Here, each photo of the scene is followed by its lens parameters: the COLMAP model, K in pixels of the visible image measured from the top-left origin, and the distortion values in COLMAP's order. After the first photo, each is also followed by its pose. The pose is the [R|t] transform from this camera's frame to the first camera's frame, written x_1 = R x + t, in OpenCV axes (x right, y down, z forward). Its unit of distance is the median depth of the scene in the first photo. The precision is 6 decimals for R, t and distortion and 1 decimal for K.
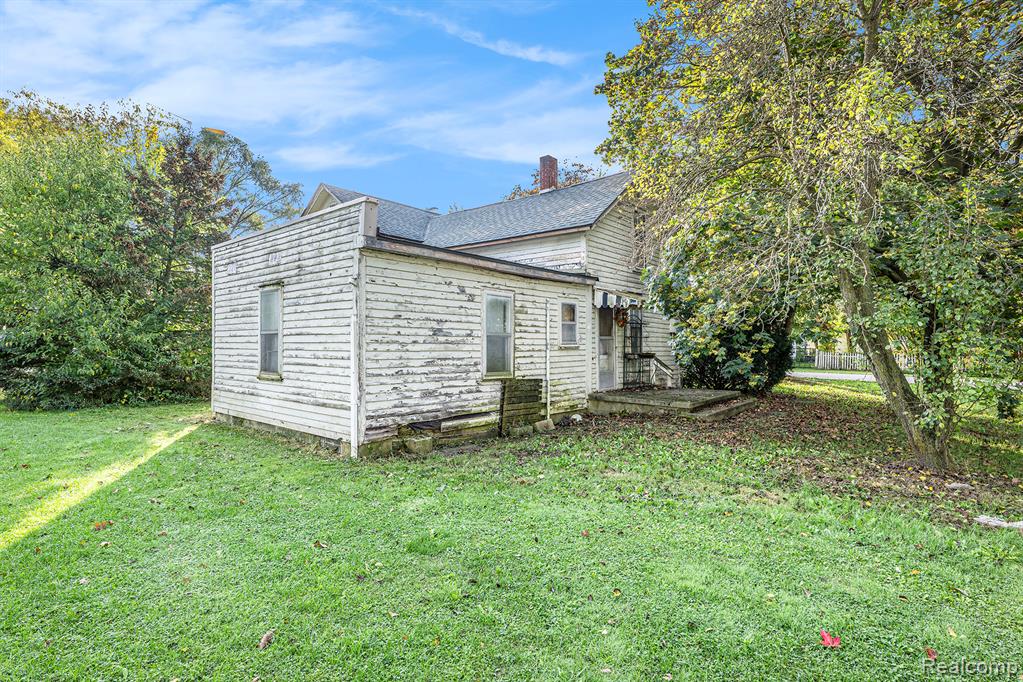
lens RADIAL K [[531.1, 0, 511.5], [0, 531.1, 341.0], [0, 0, 1]] dist [-0.024848, 0.000670]
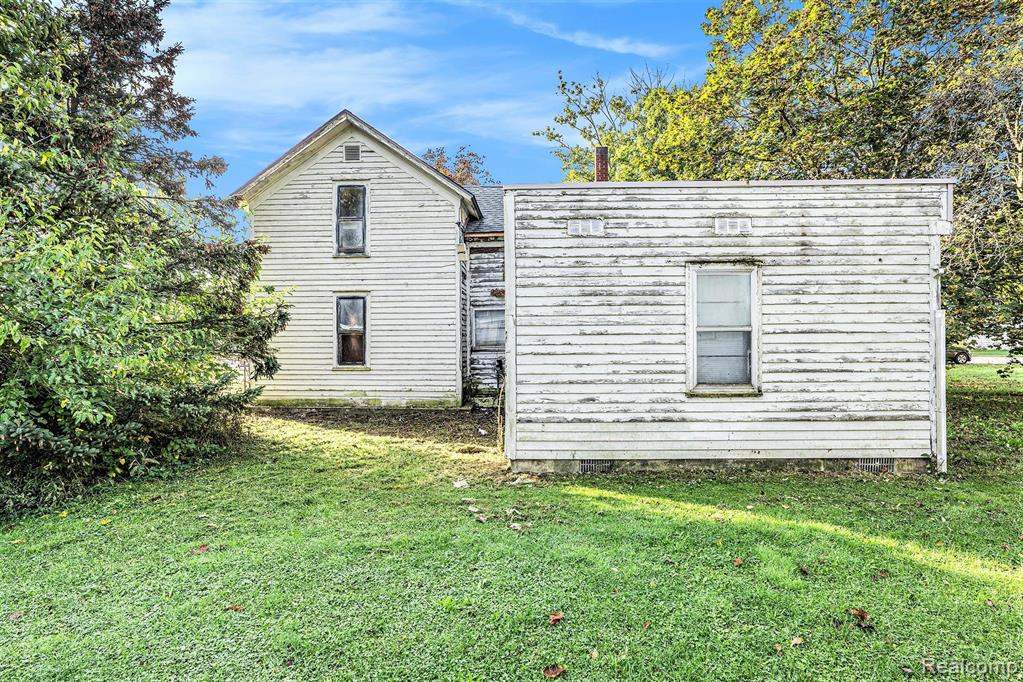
lens RADIAL K [[531.1, 0, 511.5], [0, 531.1, 341.0], [0, 0, 1]] dist [-0.024848, 0.000670]
pose [[0.773775, -0.008351, 0.633405, -1.135905], [0.003732, 0.999956, 0.008624, -0.007387], [-0.633449, -0.004309, 0.773772, 0.634935]]
